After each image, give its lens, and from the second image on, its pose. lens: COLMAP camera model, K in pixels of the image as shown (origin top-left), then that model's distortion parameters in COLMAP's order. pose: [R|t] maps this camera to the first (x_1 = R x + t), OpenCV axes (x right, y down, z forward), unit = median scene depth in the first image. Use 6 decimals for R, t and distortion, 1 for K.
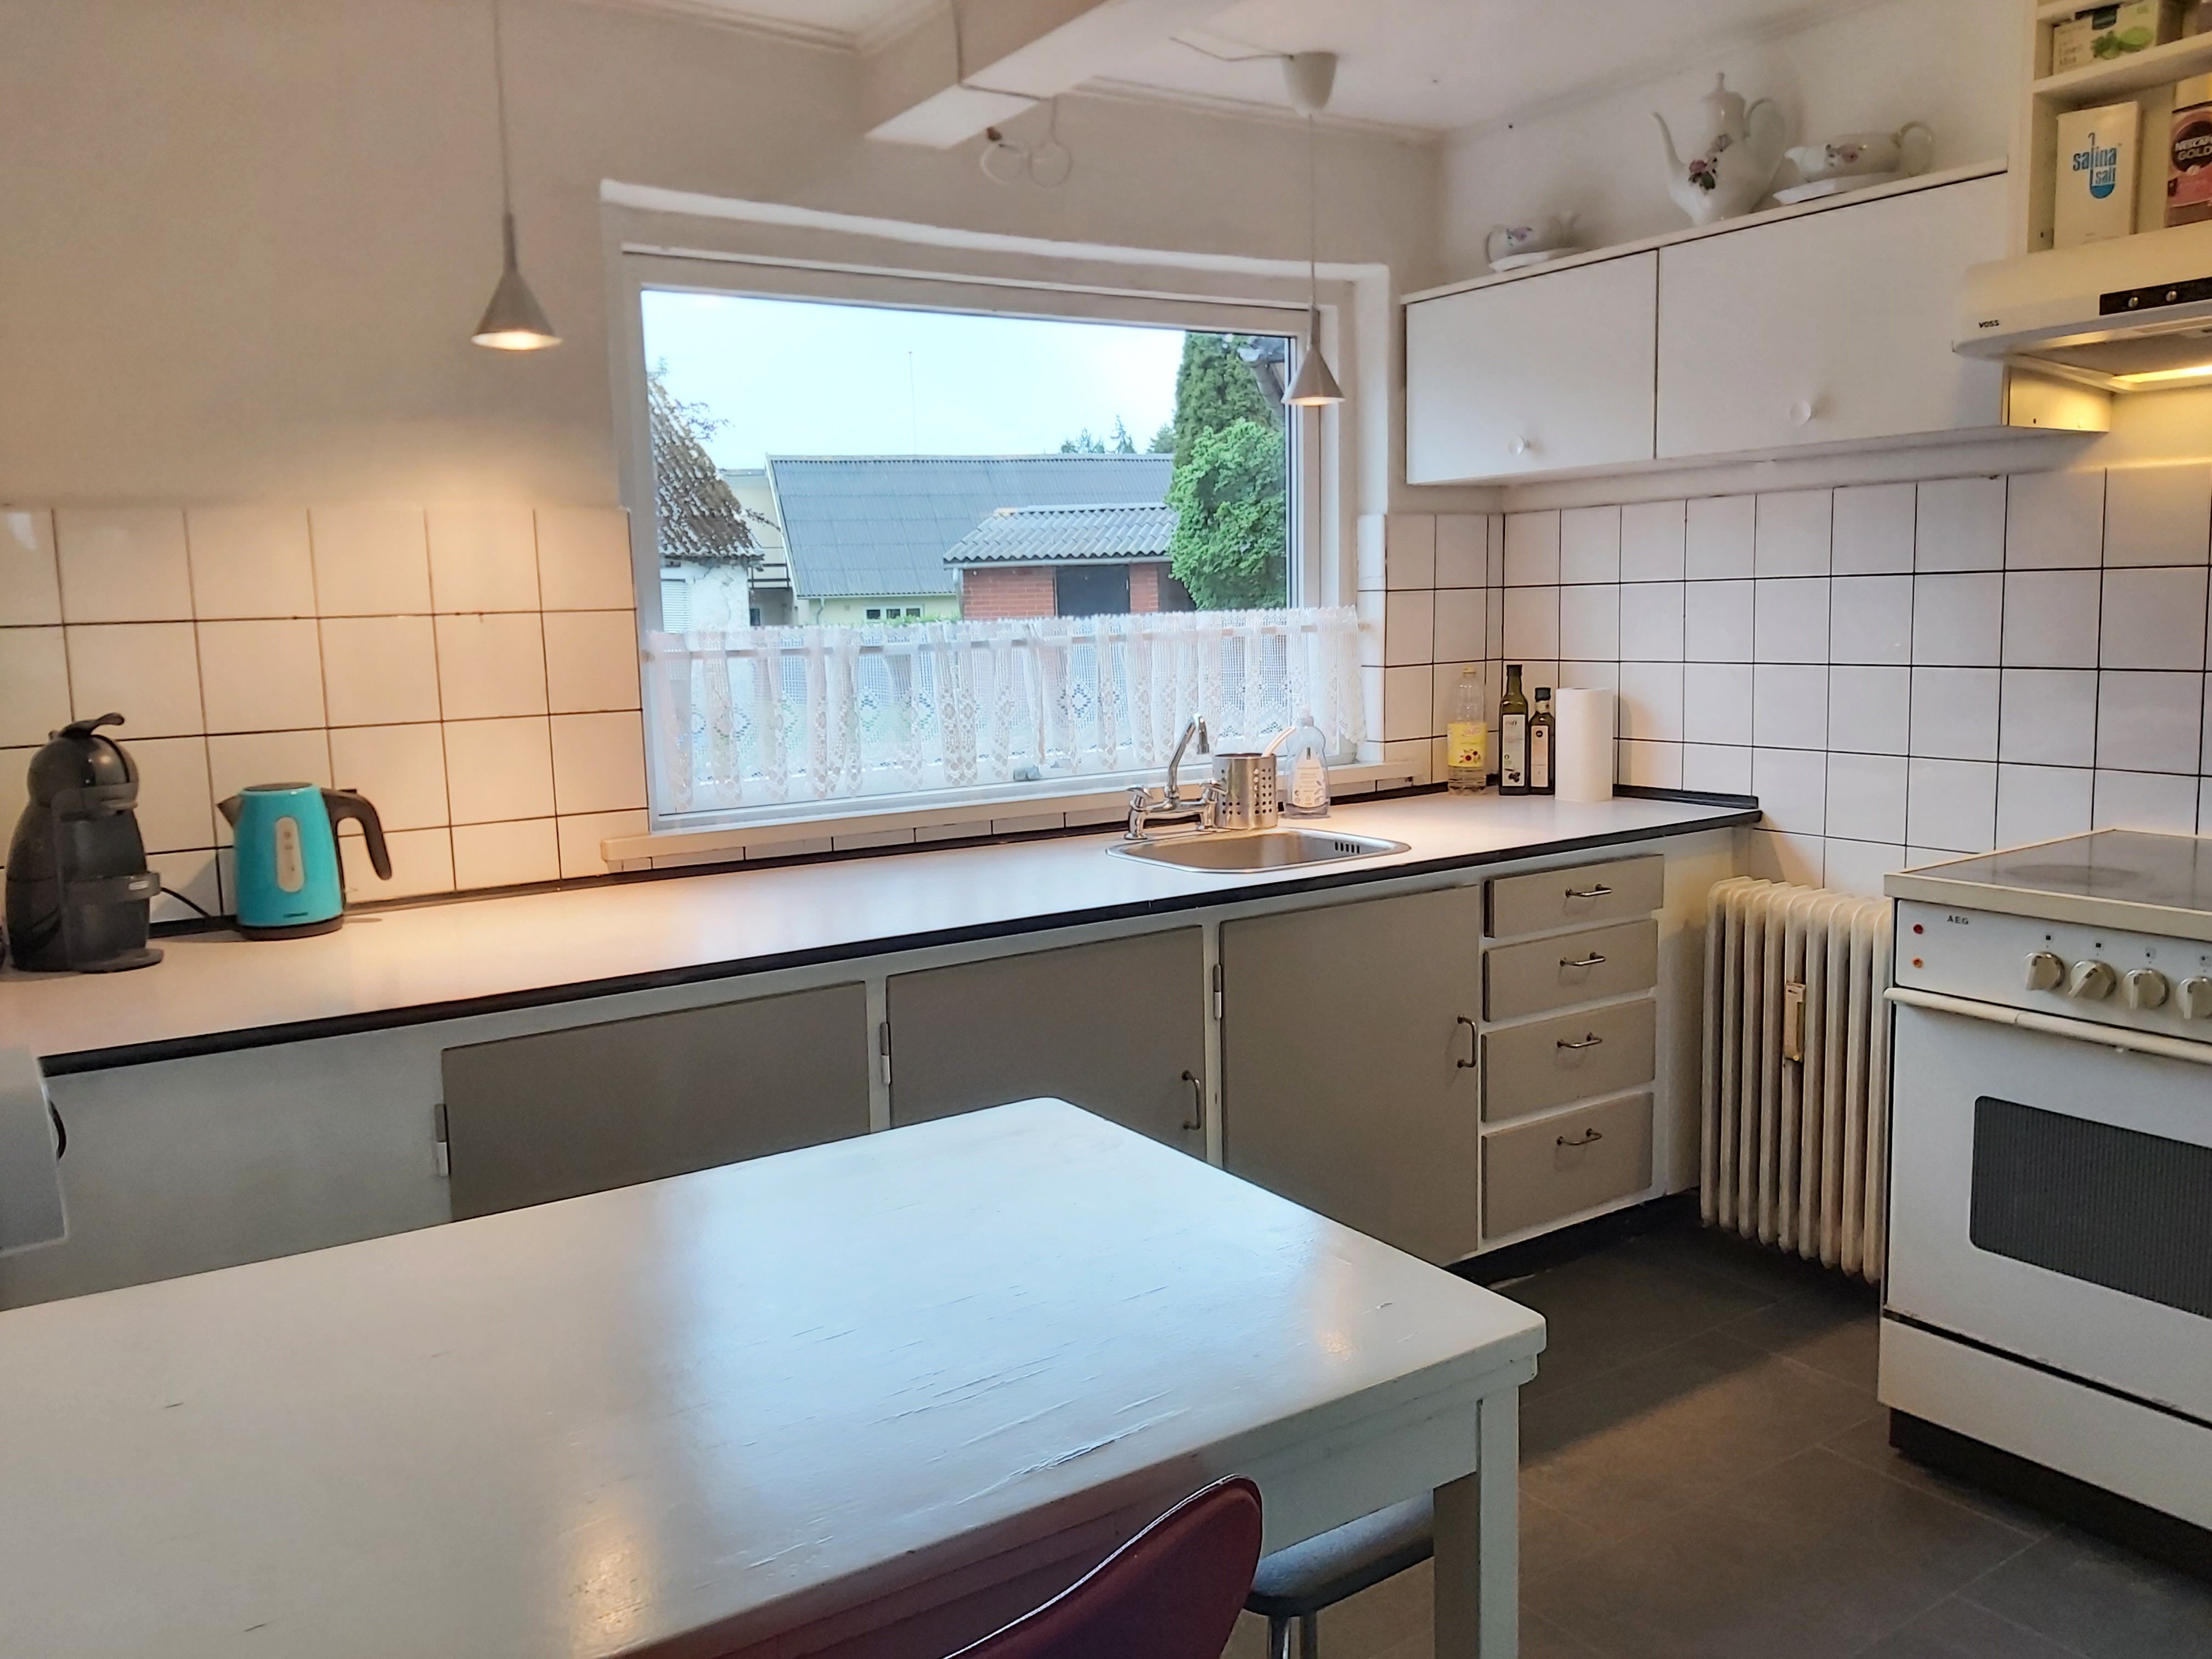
lens RADIAL K [[1717.3, 0, 1096.0], [0, 1717.3, 912.9], [0, 0, 1]] dist [0.001282, -0.223897]
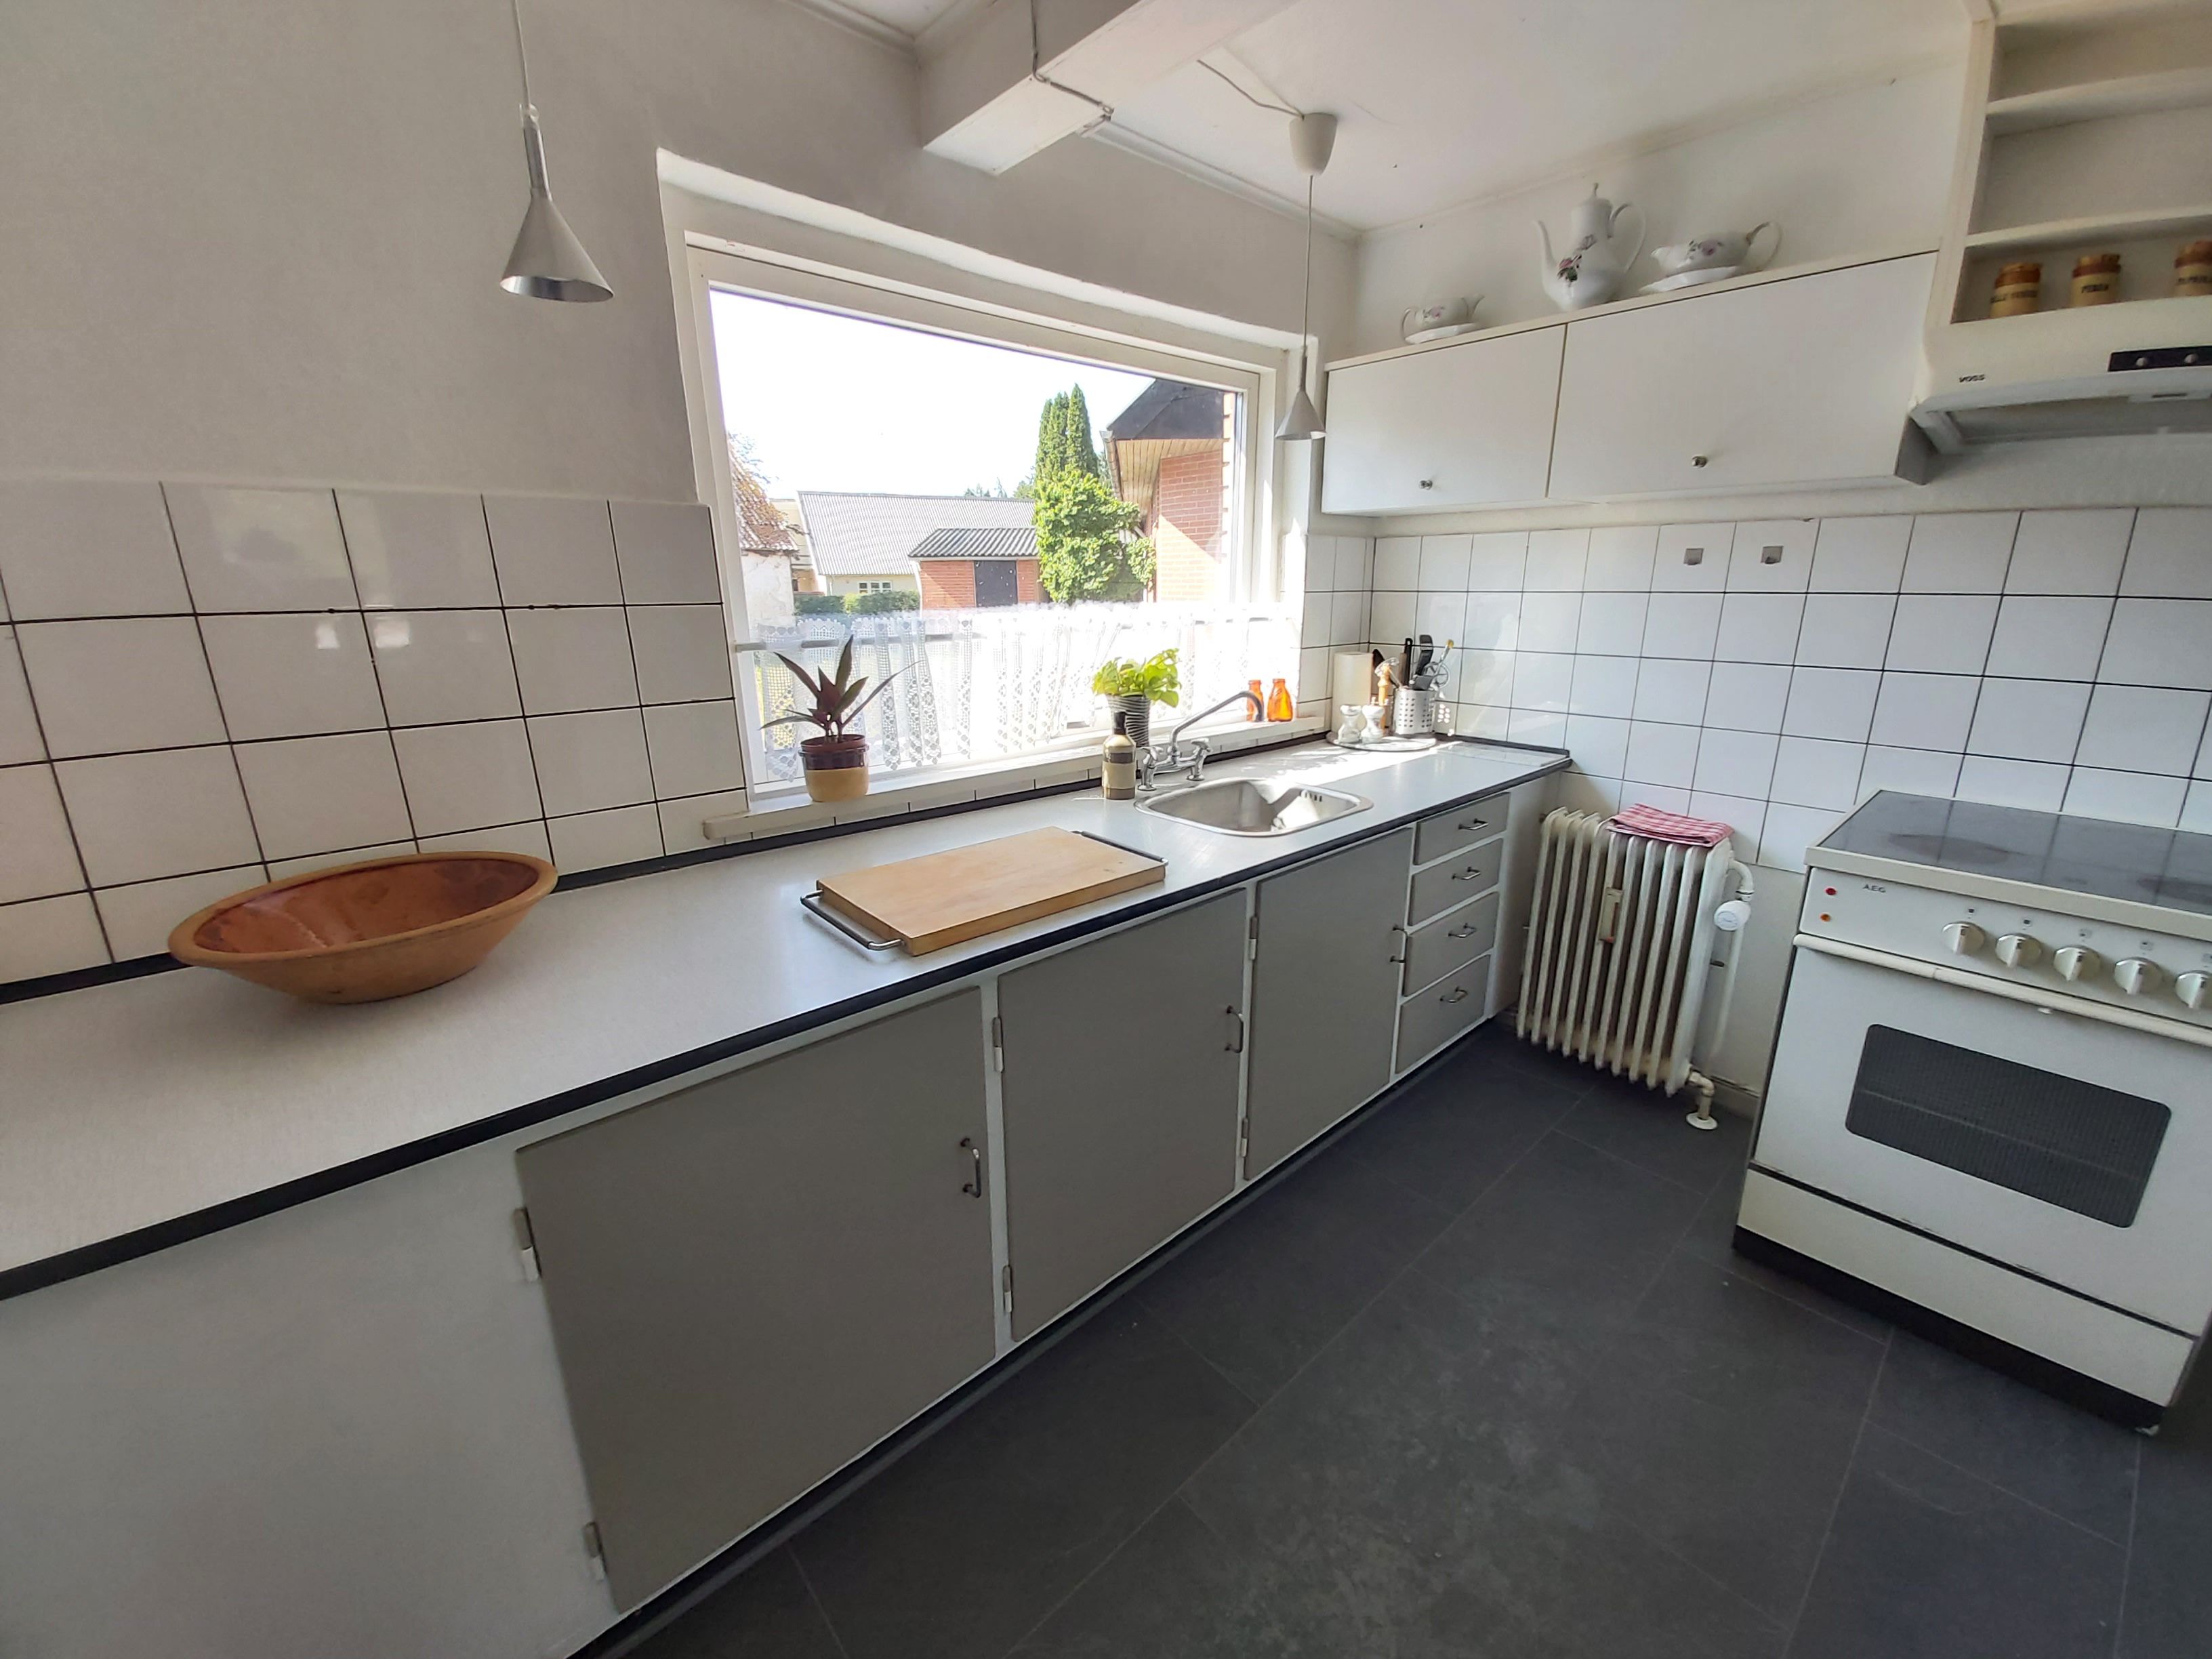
lens RADIAL K [[822.9, 0, 1106.0], [0, 822.9, 829.5], [0, 0, 1]] dist [-0.009321, -0.013938]
pose [[0.986169, -0.026088, 0.163675, -0.112143], [0.006918, 0.993153, 0.116615, -0.088873], [-0.165596, -0.113870, 0.979598, 0.415003]]
